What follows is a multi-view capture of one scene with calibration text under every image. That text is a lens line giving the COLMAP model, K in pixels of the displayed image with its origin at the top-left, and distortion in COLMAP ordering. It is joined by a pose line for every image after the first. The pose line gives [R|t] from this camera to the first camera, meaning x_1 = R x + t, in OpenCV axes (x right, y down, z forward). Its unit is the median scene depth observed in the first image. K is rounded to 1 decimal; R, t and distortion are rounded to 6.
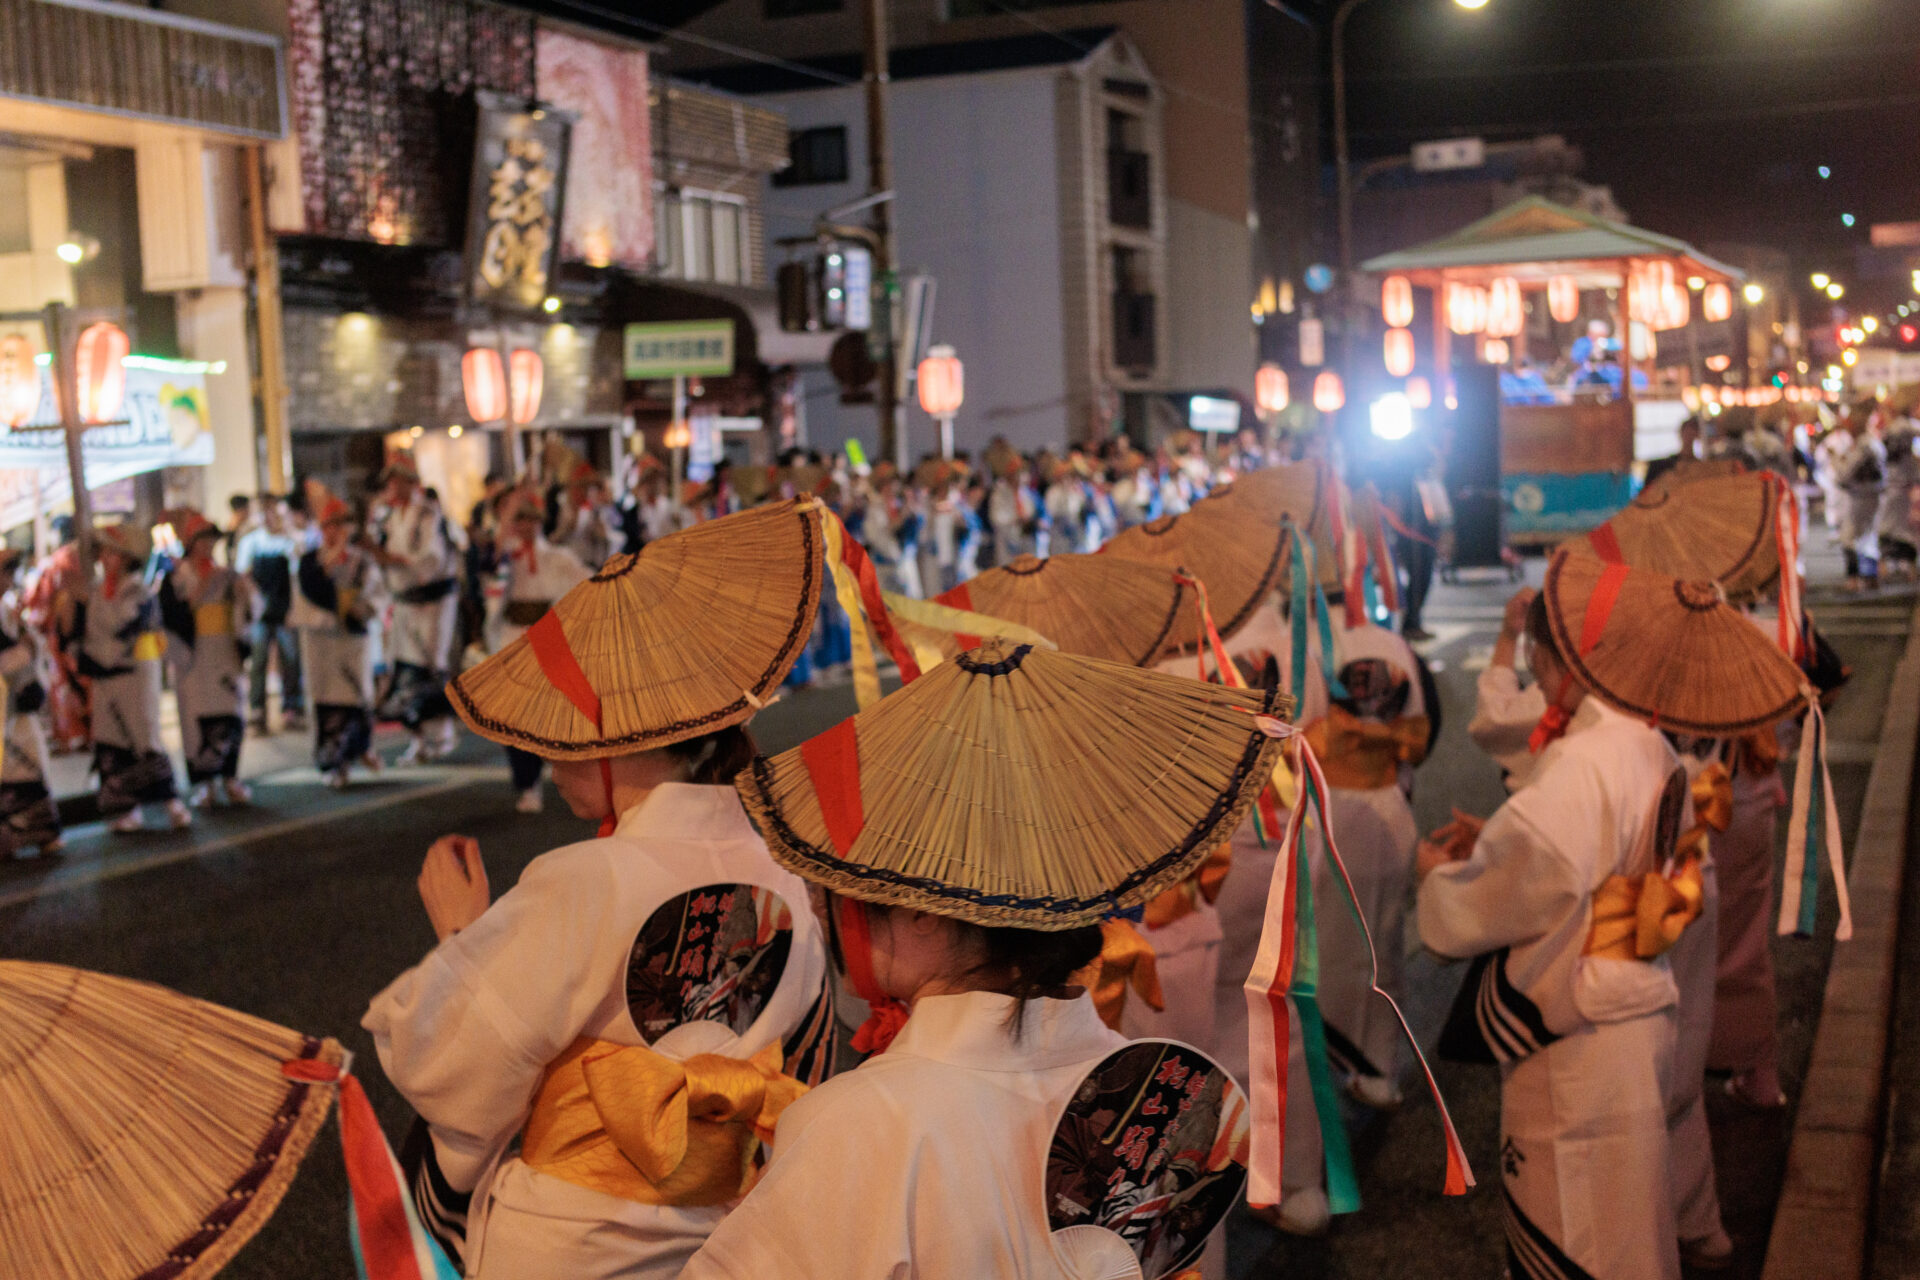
lens RADIAL K [[2500.5, 0, 960.4], [0, 2500.5, 641.9], [0, 0, 1]] dist [0.063222, 0.000000]
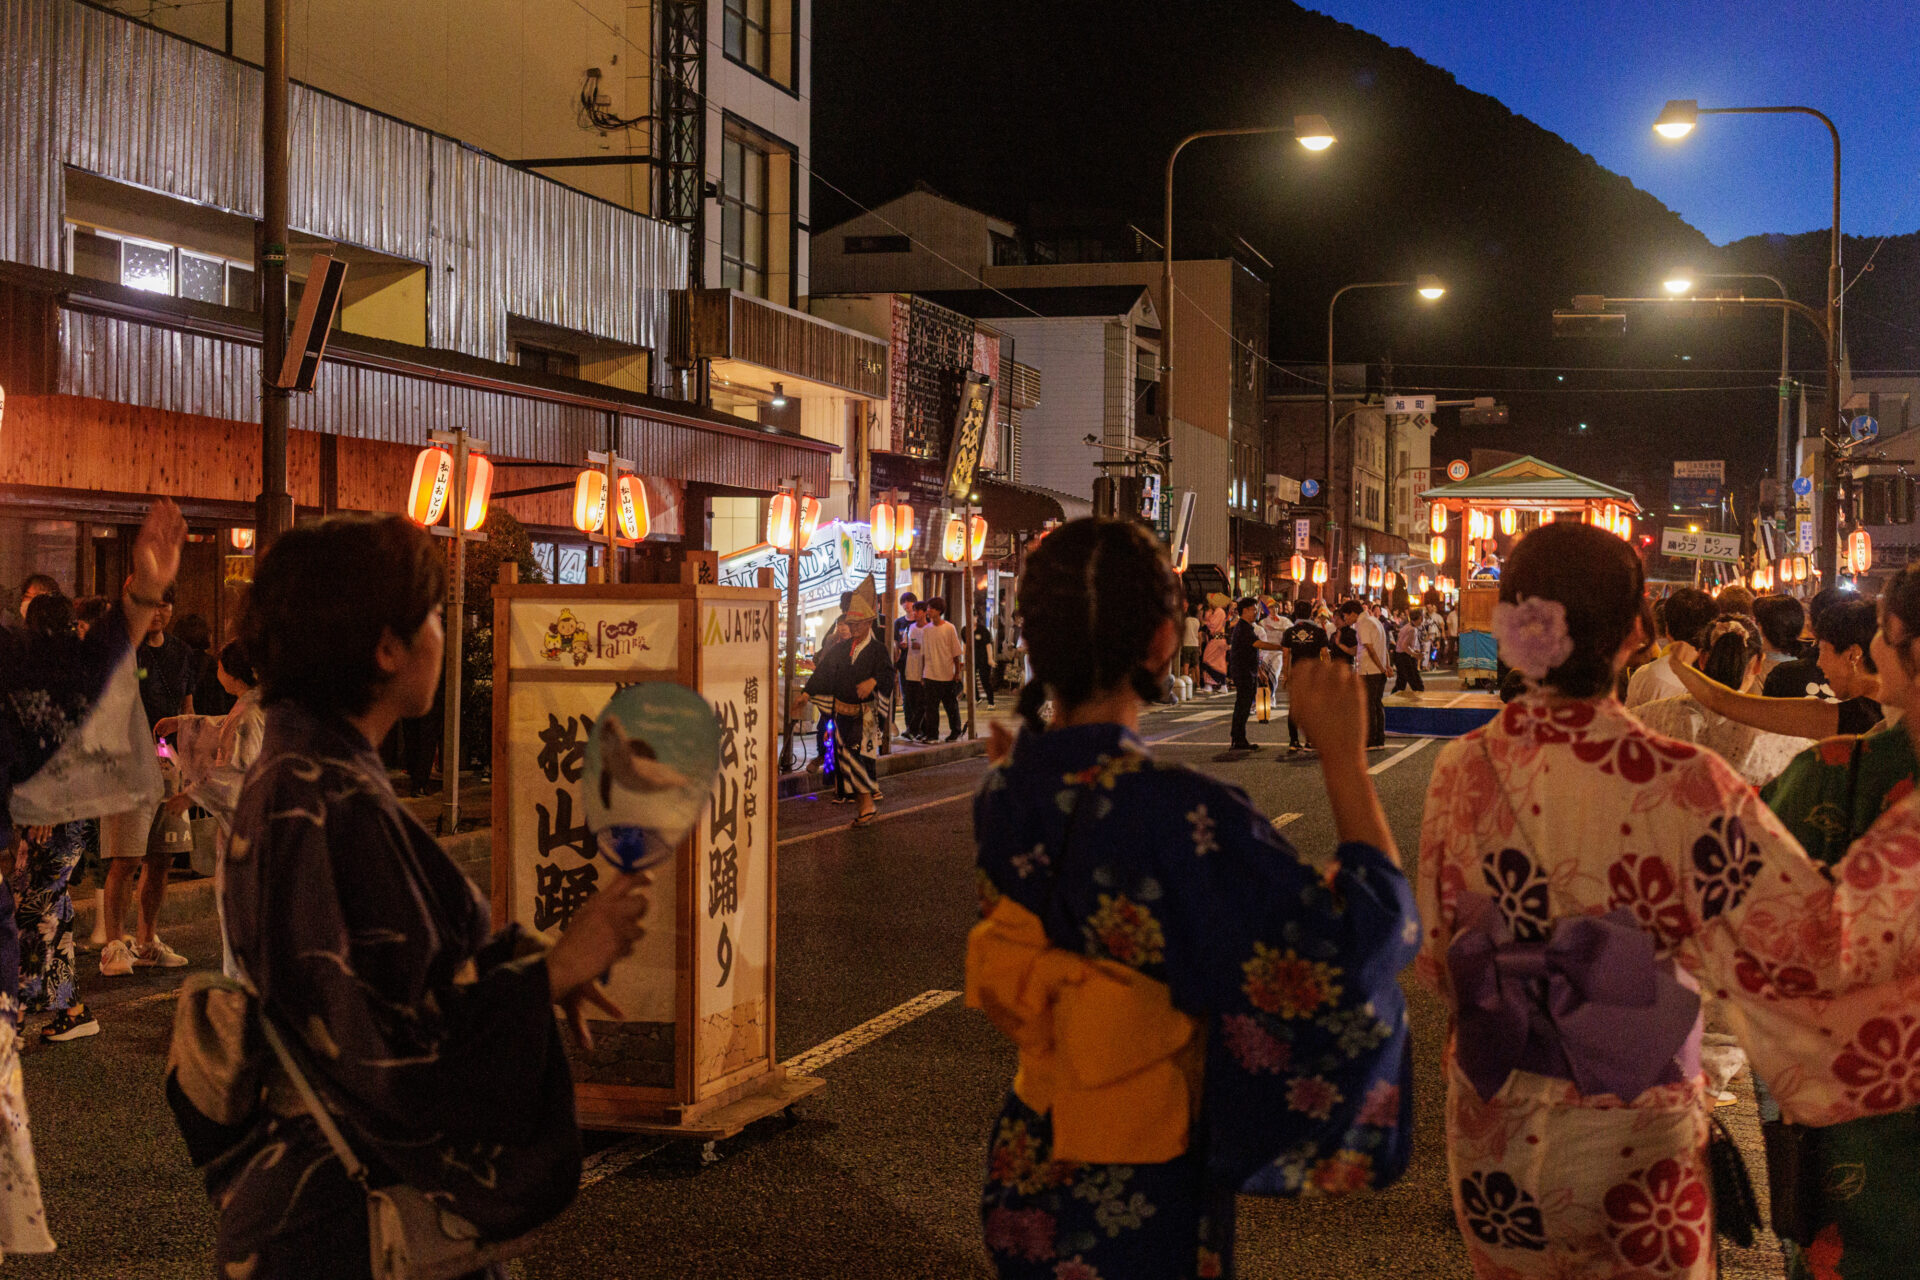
lens RADIAL K [[2500.5, 0, 960.0], [0, 2500.5, 635.1], [0, 0, 1]] dist [0.063222, 0.000000]
pose [[0.994146, 0.051299, 0.095092, -0.306000], [-0.044888, 0.996649, -0.068382, 0.063018], [-0.098281, 0.063713, 0.993117, -0.574913]]
